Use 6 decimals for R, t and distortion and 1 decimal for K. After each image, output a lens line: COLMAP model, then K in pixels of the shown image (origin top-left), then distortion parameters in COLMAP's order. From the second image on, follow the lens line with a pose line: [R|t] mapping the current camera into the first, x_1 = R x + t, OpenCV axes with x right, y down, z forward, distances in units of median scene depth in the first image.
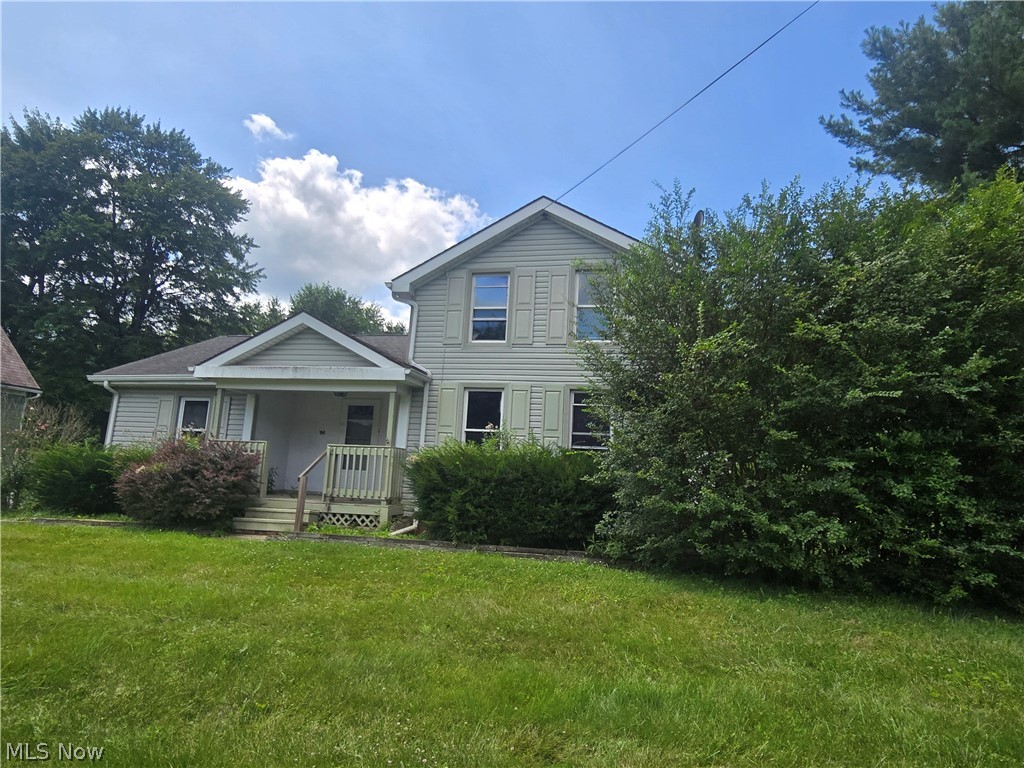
lens RADIAL K [[609.6, 0, 512.0], [0, 609.6, 384.0], [0, 0, 1]] dist [-0.000132, 0.000012]
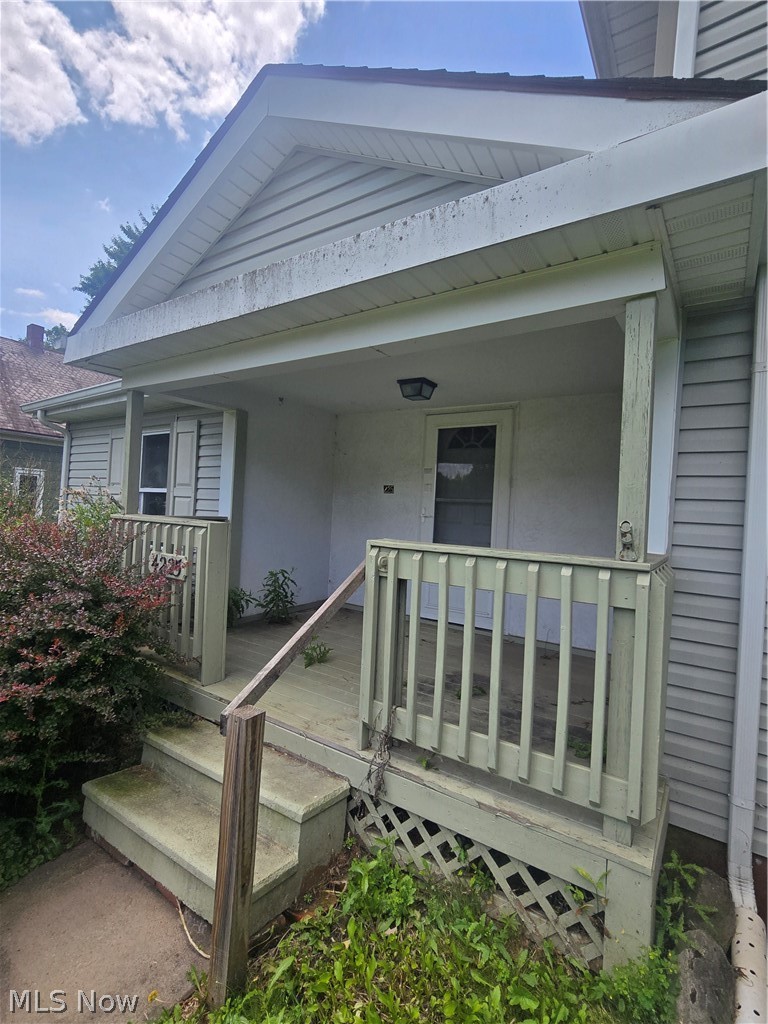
lens RADIAL K [[480.1, 0, 384.0], [0, 480.1, 512.0], [0, 0, 1]] dist [-0.000181, -0.000379]
pose [[0.925478, -0.002667, -0.378793, -0.219699], [0.056604, 0.989722, 0.131326, 0.060364], [0.374549, -0.142980, 0.916117, 0.826016]]
